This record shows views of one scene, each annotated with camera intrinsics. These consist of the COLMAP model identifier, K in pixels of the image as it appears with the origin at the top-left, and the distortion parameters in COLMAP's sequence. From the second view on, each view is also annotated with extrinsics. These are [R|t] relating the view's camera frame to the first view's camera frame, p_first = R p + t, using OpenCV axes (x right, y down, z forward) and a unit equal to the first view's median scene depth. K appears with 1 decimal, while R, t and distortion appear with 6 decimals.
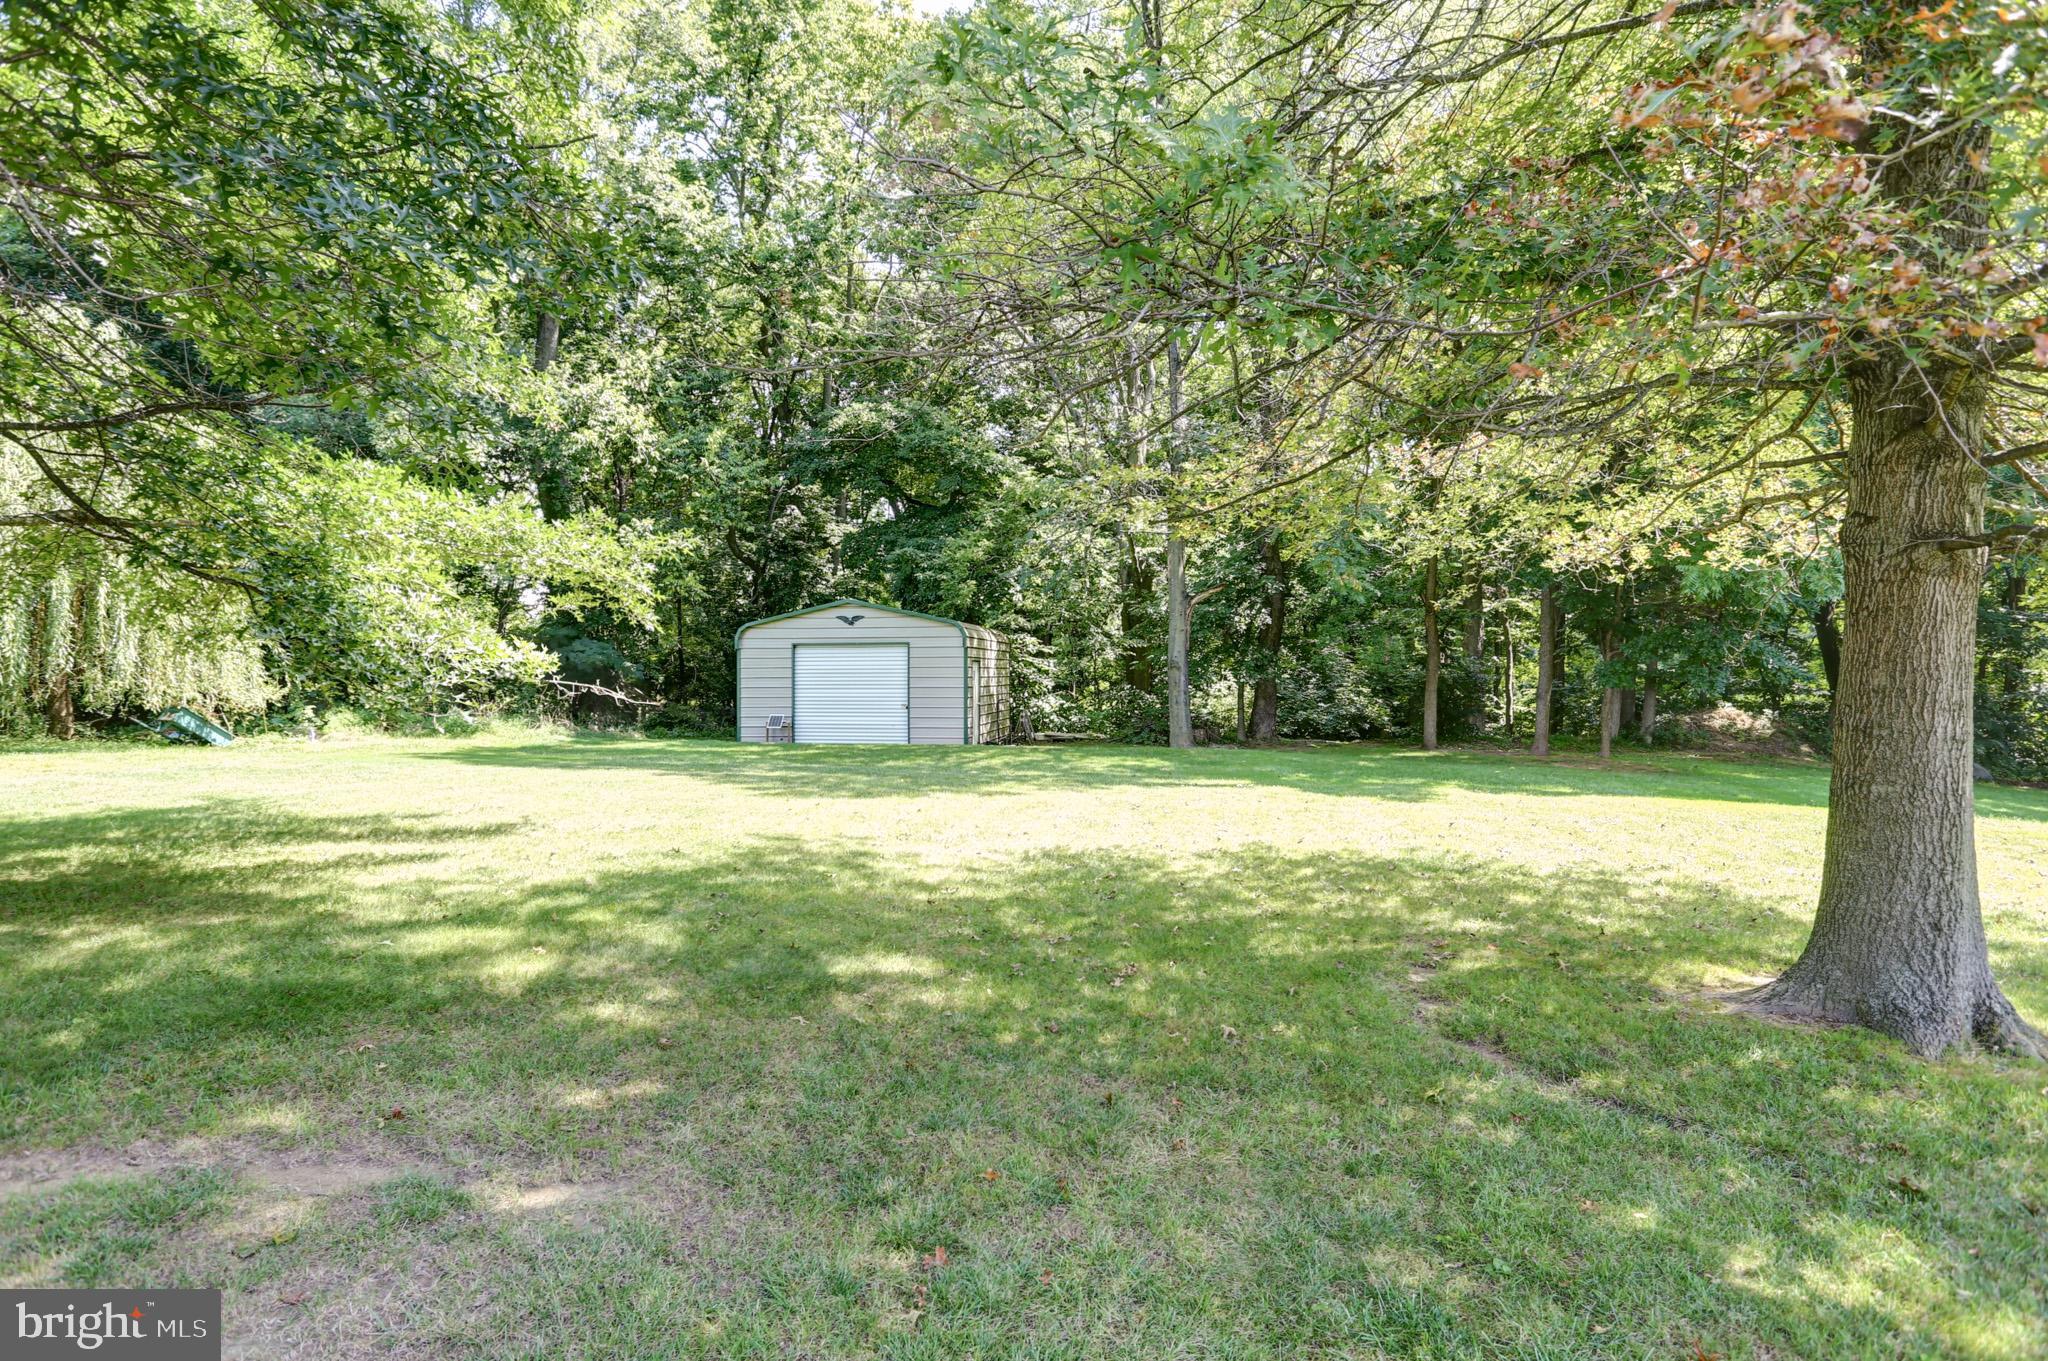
lens RADIAL K [[1180.2, 0, 1024.0], [0, 1180.2, 678.3], [0, 0, 1]] dist [-0.000001, 0.000000]
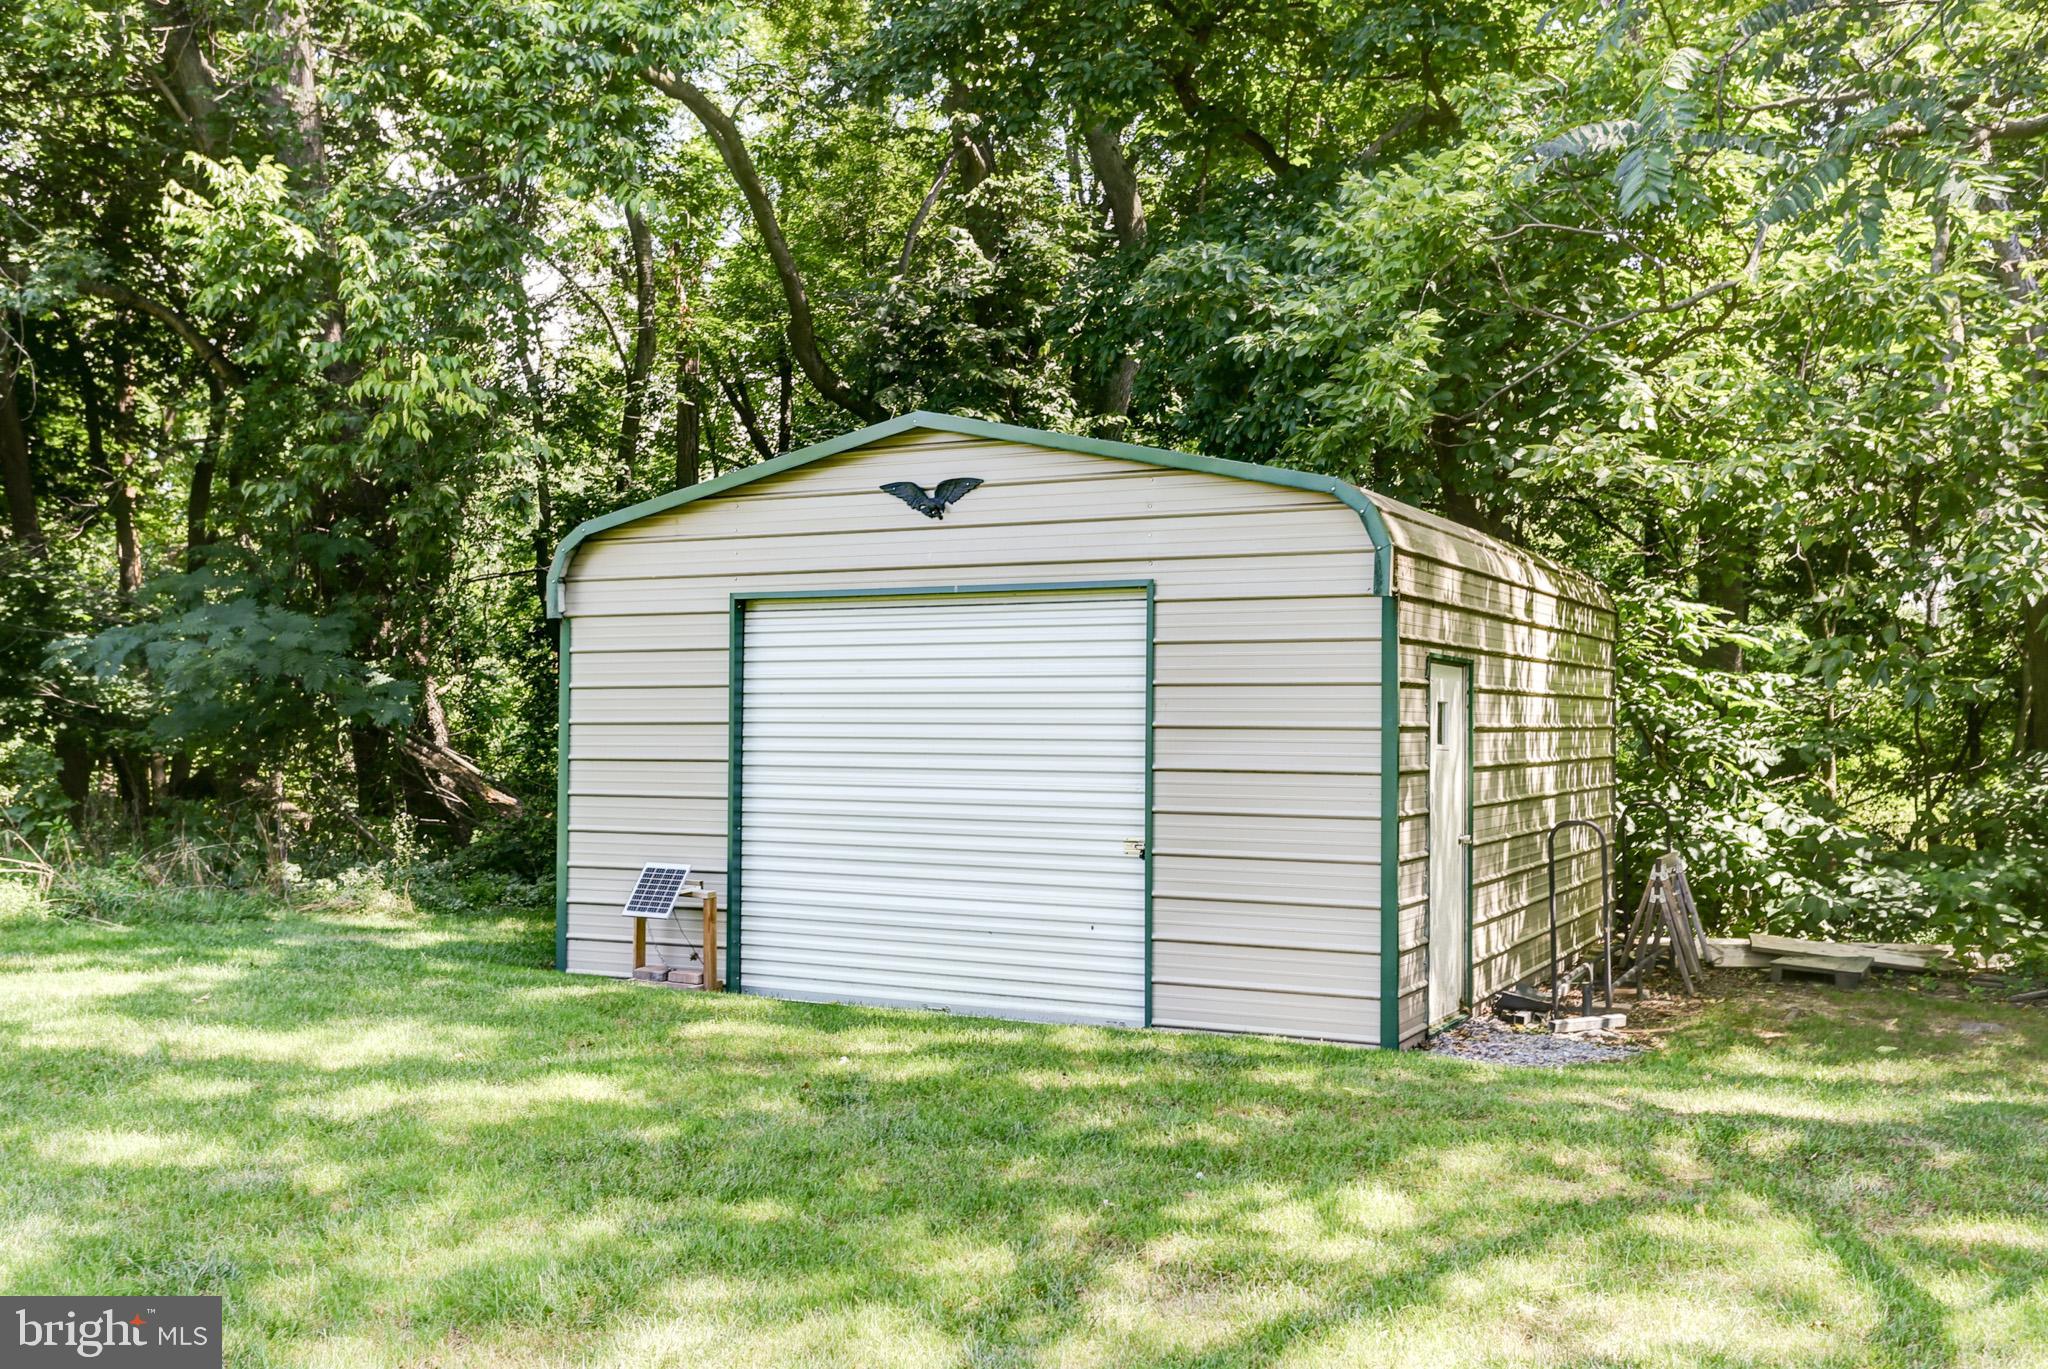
lens RADIAL K [[1902.0, 0, 1021.5], [0, 1902.0, 688.1], [0, 0, 1]] dist [0.021963, 0.000000]
pose [[0.947175, 0.000496, -0.320716, 0.000101], [-0.007938, 0.999729, -0.021897, -0.000123], [0.320619, 0.023286, 0.946922, 0.558673]]
